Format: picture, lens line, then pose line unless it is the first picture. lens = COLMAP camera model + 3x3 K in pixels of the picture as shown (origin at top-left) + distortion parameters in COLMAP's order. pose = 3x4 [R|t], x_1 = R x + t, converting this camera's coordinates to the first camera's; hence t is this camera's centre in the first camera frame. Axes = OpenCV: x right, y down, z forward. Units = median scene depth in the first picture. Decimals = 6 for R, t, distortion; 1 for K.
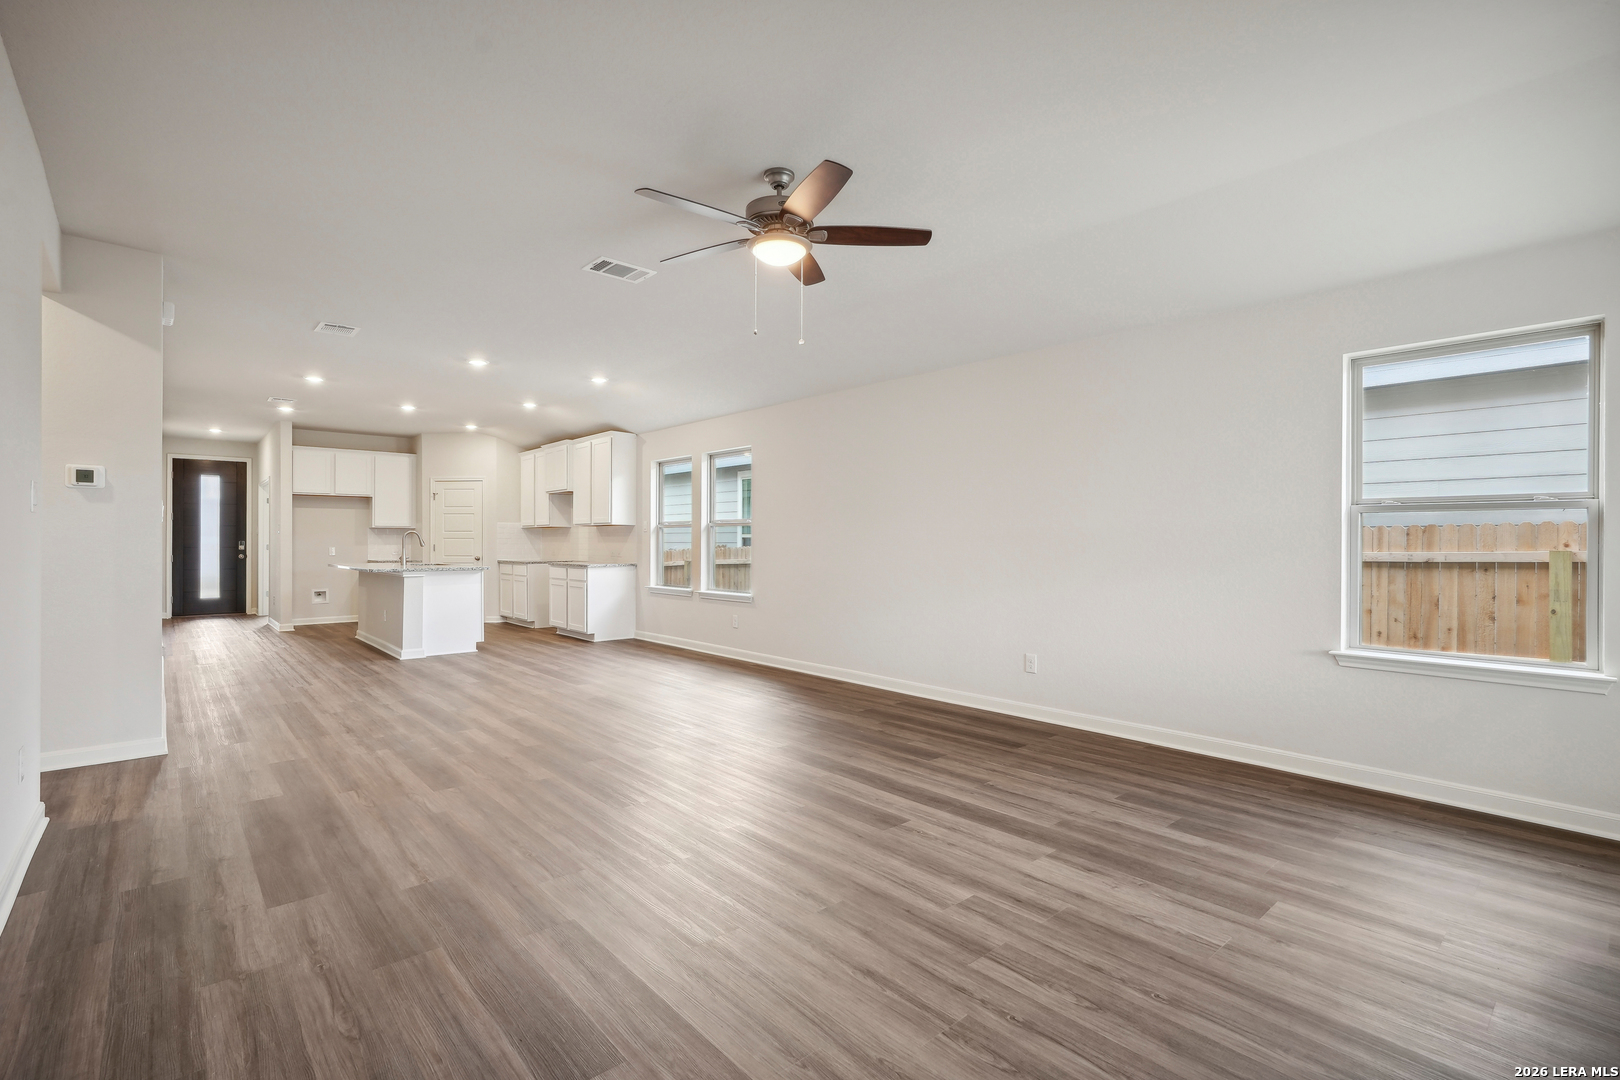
lens RADIAL K [[741.2, 0, 812.7], [0, 741.2, 543.2], [0, 0, 1]] dist [-0.006960, 0.001547]
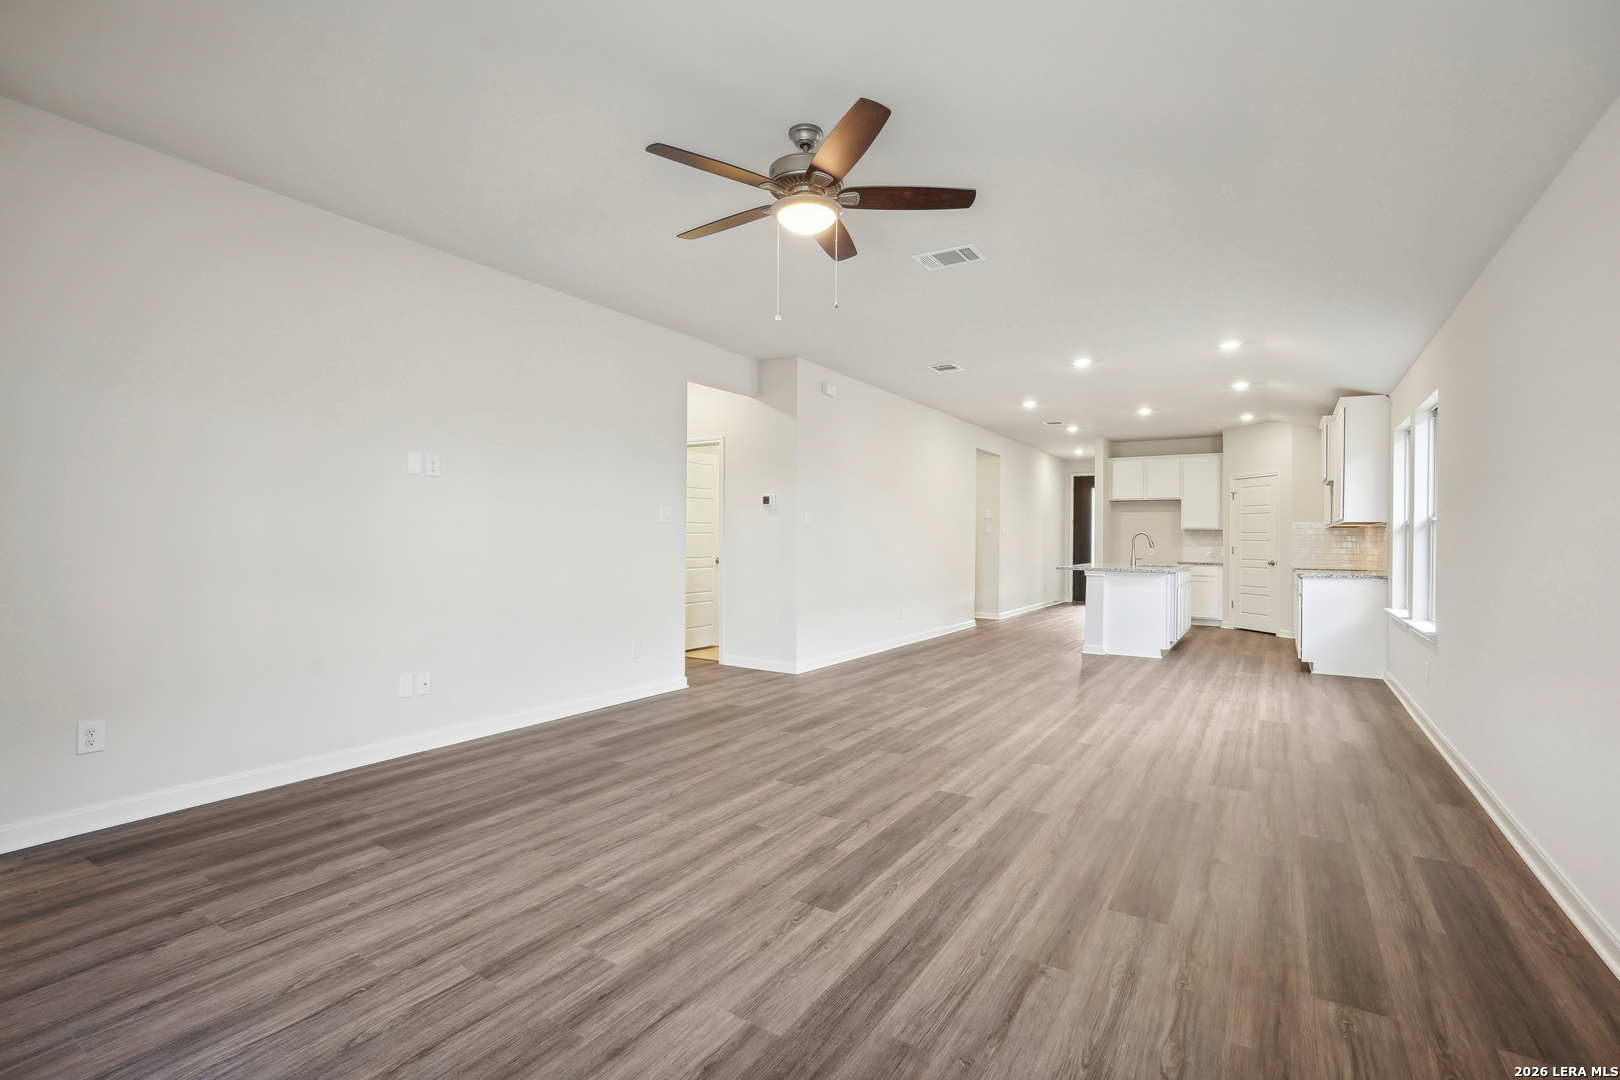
lens RADIAL K [[741.2, 0, 809.5], [0, 741.2, 537.5], [0, 0, 1]] dist [-0.006960, 0.001547]
pose [[0.268136, -0.001685, -0.963380, 0.740124], [-0.011436, 0.999922, -0.004931, 0.002636], [0.963313, 0.012339, 0.268096, 0.681365]]
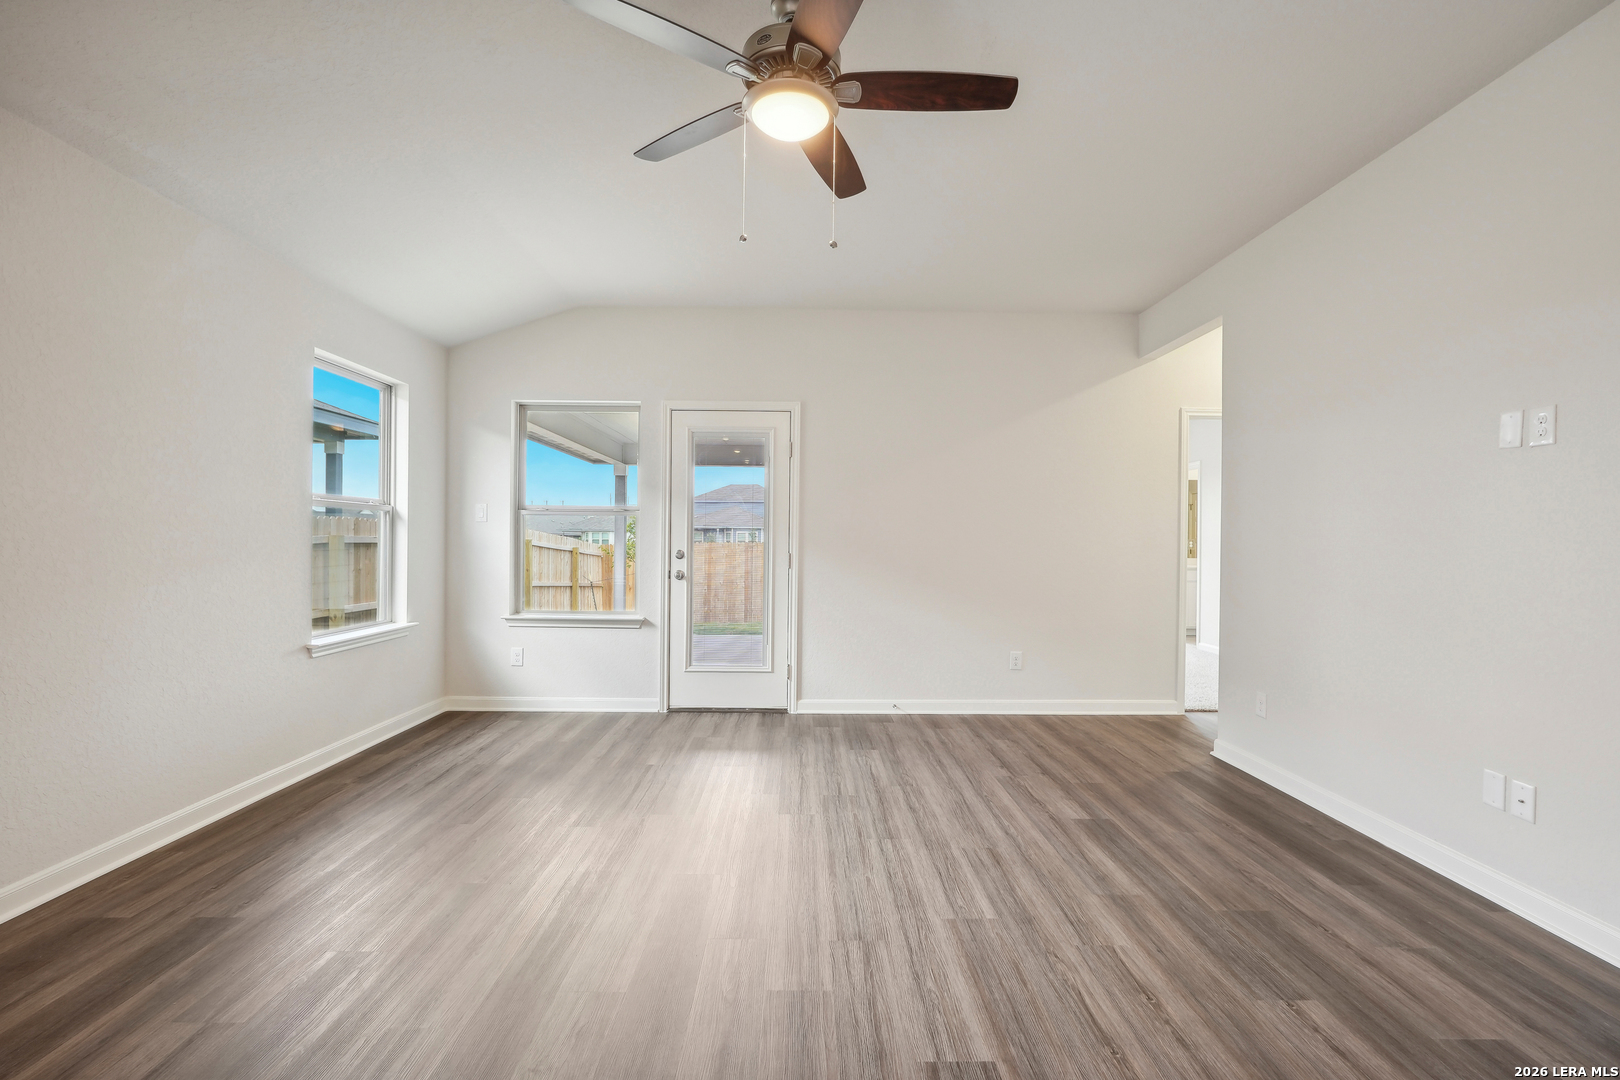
lens RADIAL K [[741.2, 0, 815.1], [0, 741.2, 538.9], [0, 0, 1]] dist [-0.006960, 0.001547]
pose [[-0.757627, -0.009868, 0.652613, -0.461013], [-0.008978, 0.999949, 0.004698, -0.005581], [-0.652626, -0.002300, -0.757677, 1.342717]]
